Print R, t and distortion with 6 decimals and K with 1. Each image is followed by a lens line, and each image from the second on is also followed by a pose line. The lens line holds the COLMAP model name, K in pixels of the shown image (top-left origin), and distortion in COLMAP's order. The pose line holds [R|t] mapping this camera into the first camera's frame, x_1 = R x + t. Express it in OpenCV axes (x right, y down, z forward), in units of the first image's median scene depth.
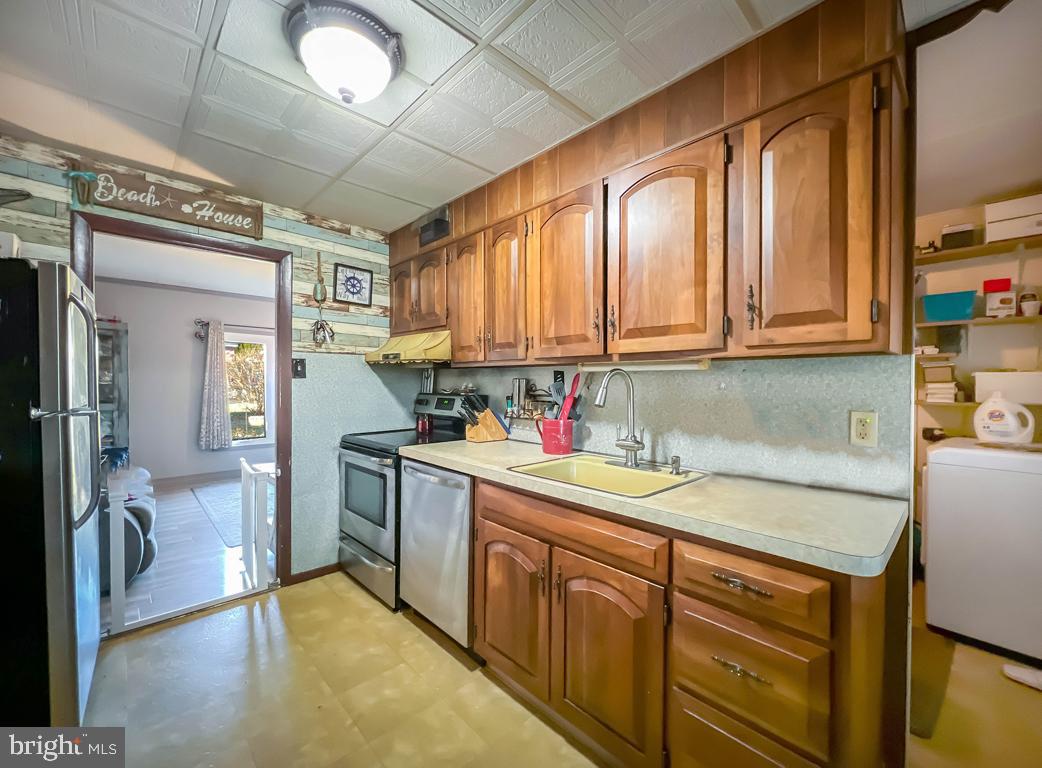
lens RADIAL K [[422.0, 0, 517.6], [0, 422.0, 382.4], [0, 0, 1]] dist [0.000027, -0.000225]
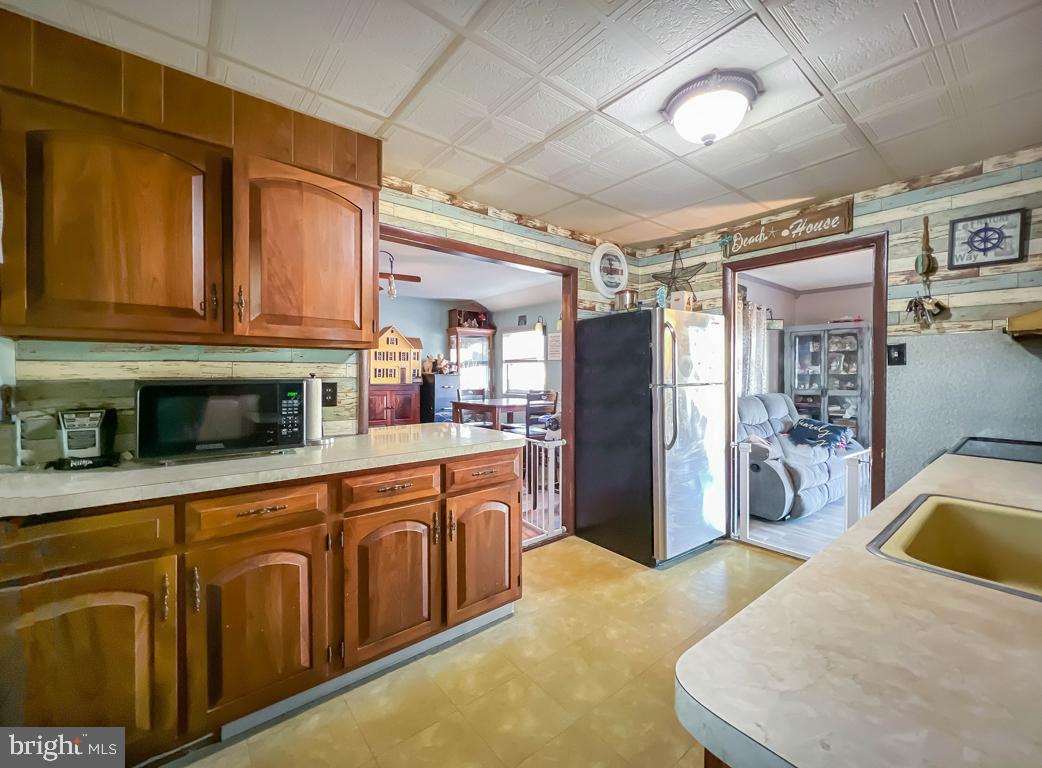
lens RADIAL K [[412.2, 0, 533.6], [0, 412.2, 371.7], [0, 0, 1]] dist [0.012308, -0.000049]
pose [[-0.031638, -0.007173, -0.999474, 0.440119], [-0.002941, 0.999971, -0.007083, 0.013522], [0.999495, 0.002715, -0.031658, 0.264237]]
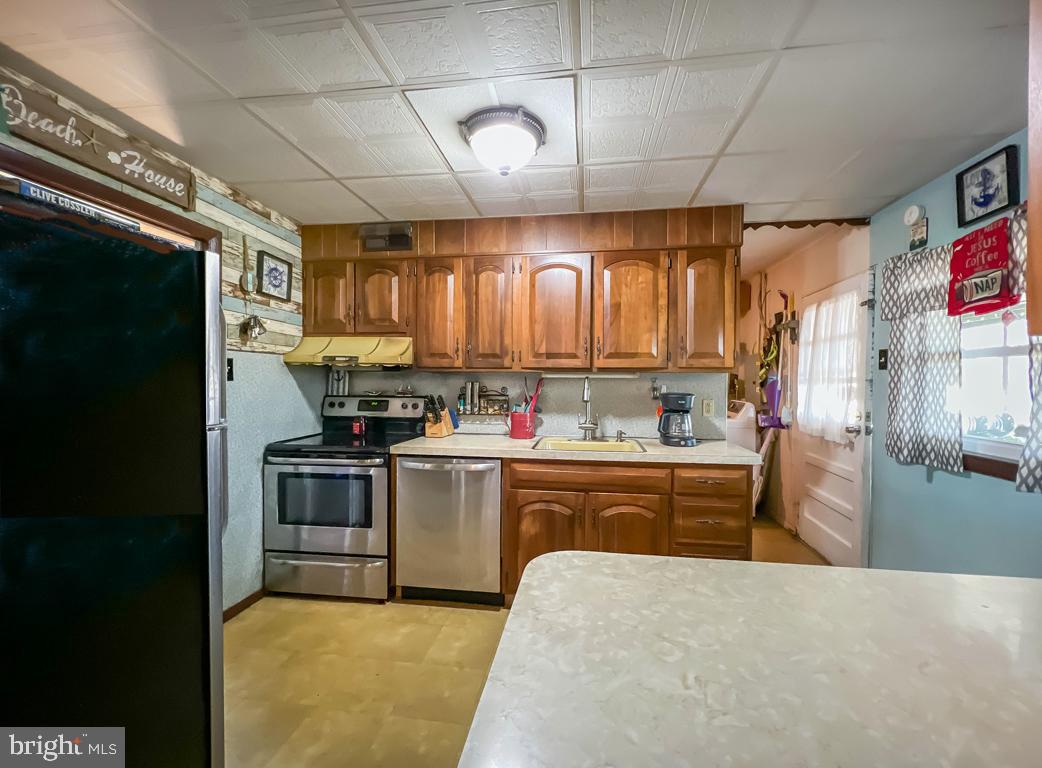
lens RADIAL K [[422.0, 0, 517.6], [0, 422.0, 382.4], [0, 0, 1]] dist [0.000027, -0.000225]
pose [[0.793676, -0.003112, 0.608332, -0.618759], [-0.001012, 0.999979, 0.006436, -0.014254], [-0.608339, -0.005723, 0.793656, -0.036841]]
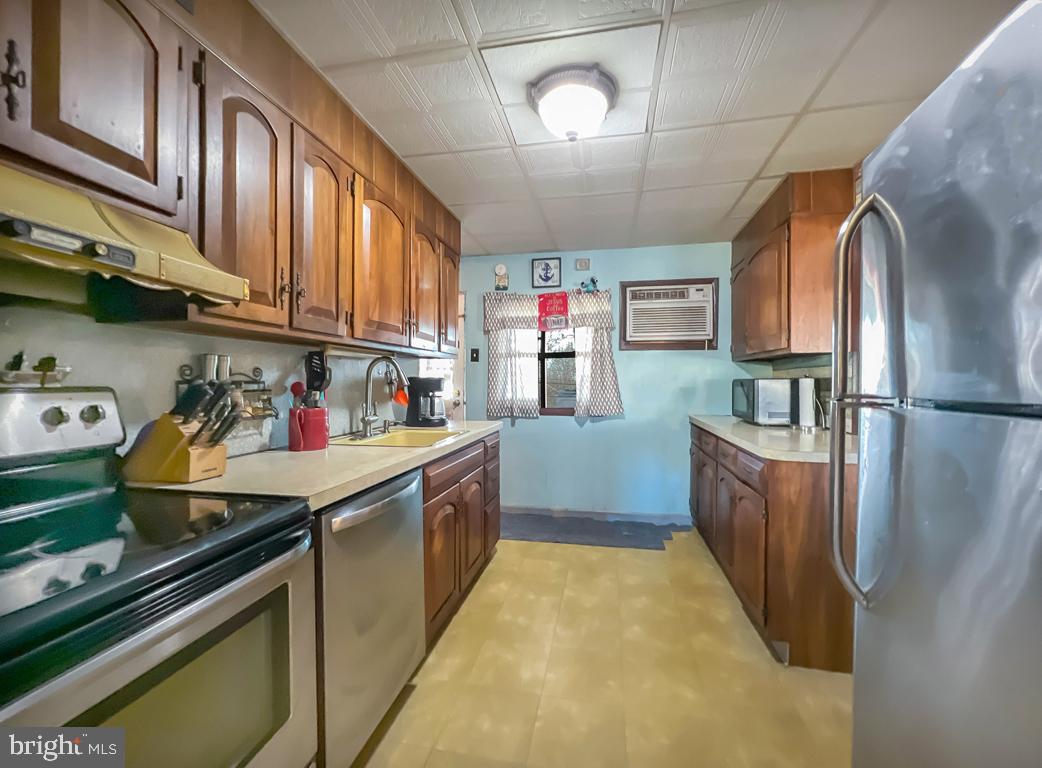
lens RADIAL K [[443.3, 0, 497.8], [0, 443.3, 383.3], [0, 0, 1]] dist [-0.001749, -0.000237]
pose [[-0.548338, -0.011088, 0.836184, -0.723221], [-0.005716, 0.999938, 0.009511, 0.022394], [-0.836238, 0.000436, -0.548367, 0.999430]]
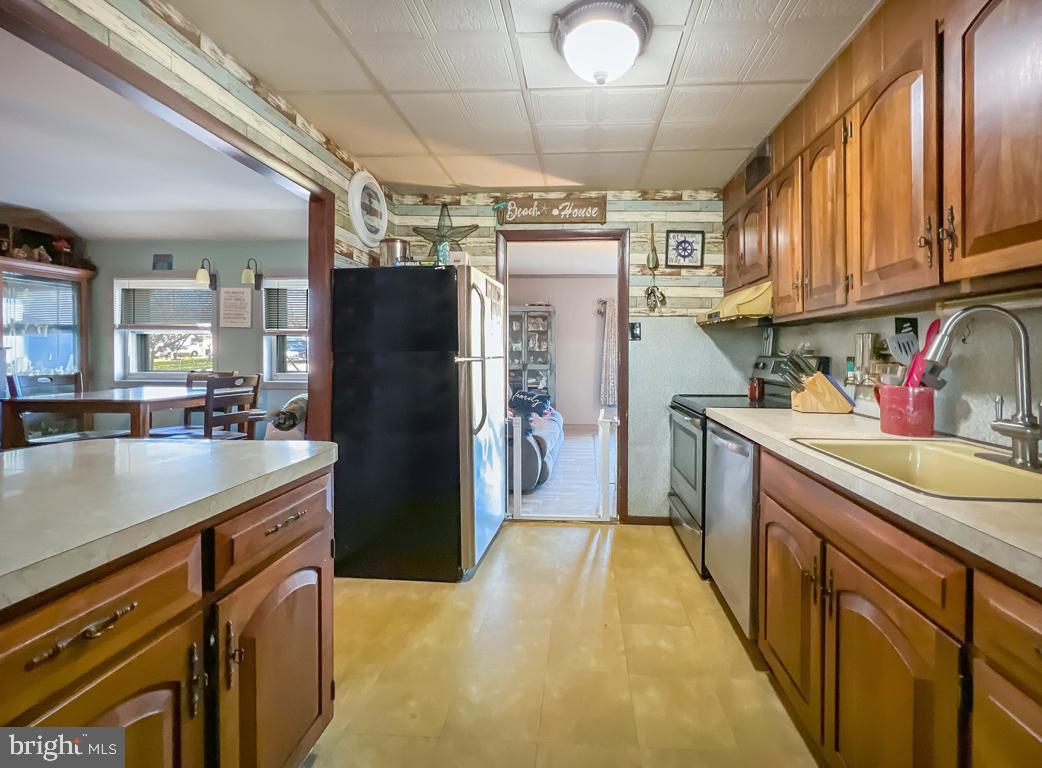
lens RADIAL K [[435.9, 0, 559.0], [0, 435.9, 351.2], [0, 0, 1]] dist [0.001626, 0.000258]
pose [[0.692814, -0.003333, -0.721109, 0.186928], [-0.002994, 0.999967, -0.007498, 0.030144], [0.721110, 0.007354, 0.692781, 0.063313]]
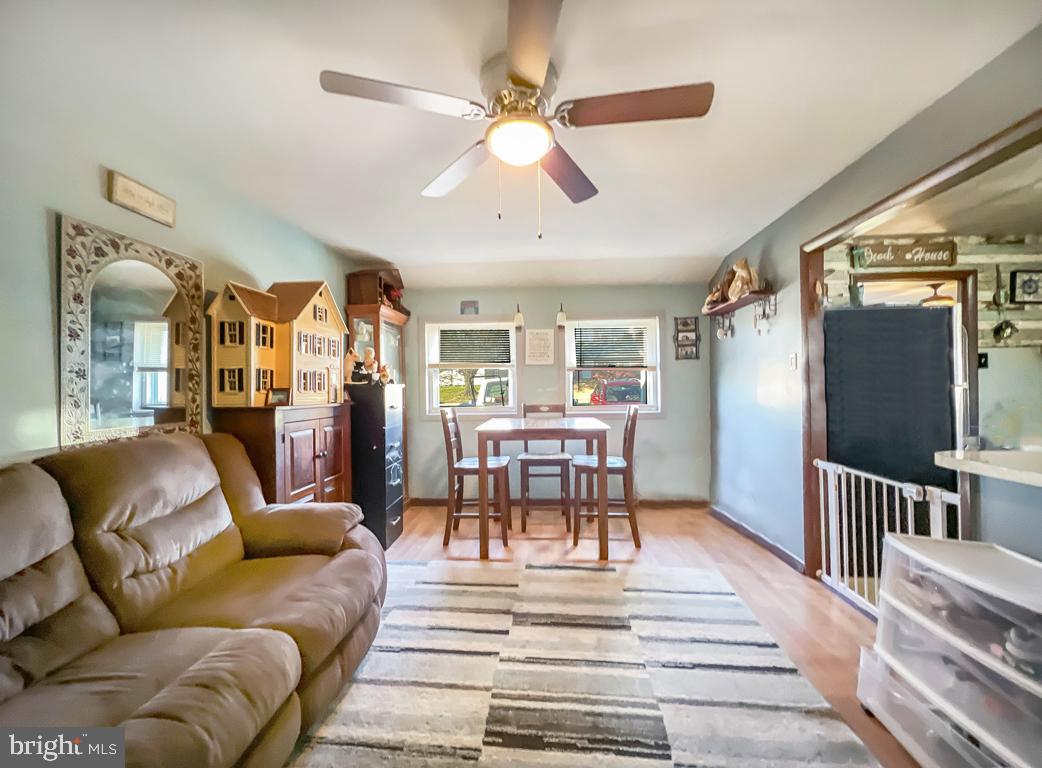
lens RADIAL K [[426.0, 0, 539.9], [0, 426.0, 388.3], [0, 0, 1]] dist [0.011622, -0.000285]
pose [[0.696483, -0.014119, -0.717434, -0.560524], [0.014662, 0.999878, -0.005443, 0.039831], [0.717423, -0.006728, 0.696605, -0.916320]]
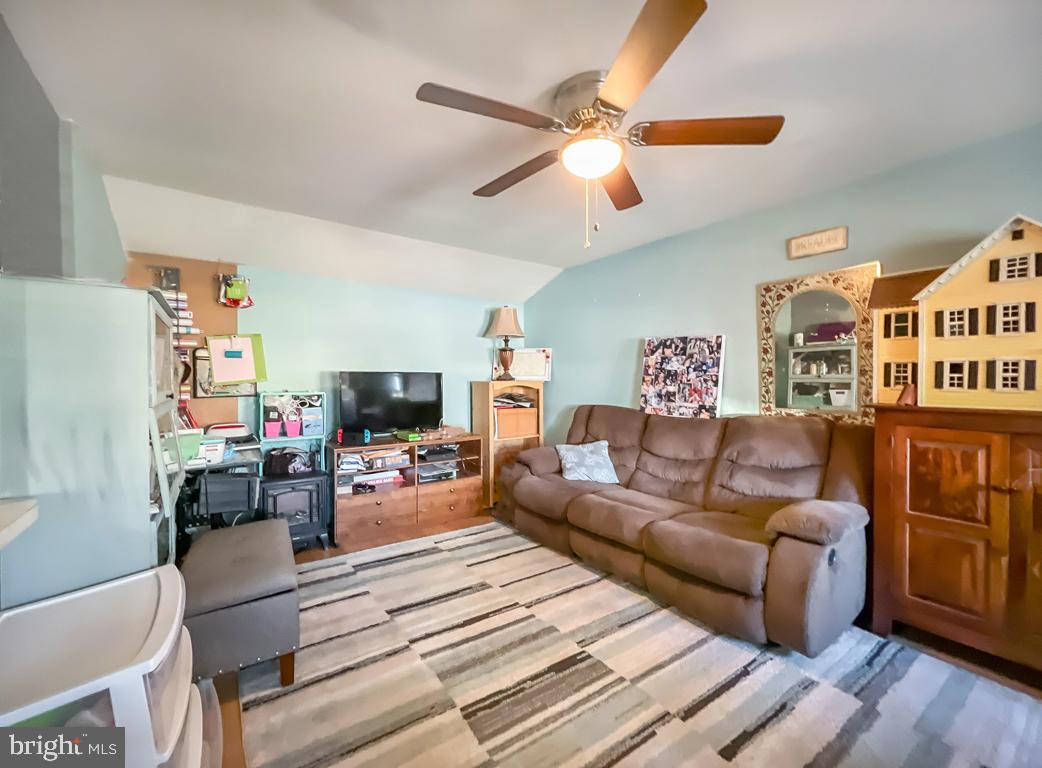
lens RADIAL K [[419.4, 0, 508.0], [0, 419.4, 381.6], [0, 0, 1]] dist [-0.000547, -0.000127]
pose [[-0.987332, -0.009558, 0.158383, -1.031734], [-0.008411, 0.999933, 0.007912, 0.021406], [-0.158448, 0.006480, -0.987346, 0.239805]]
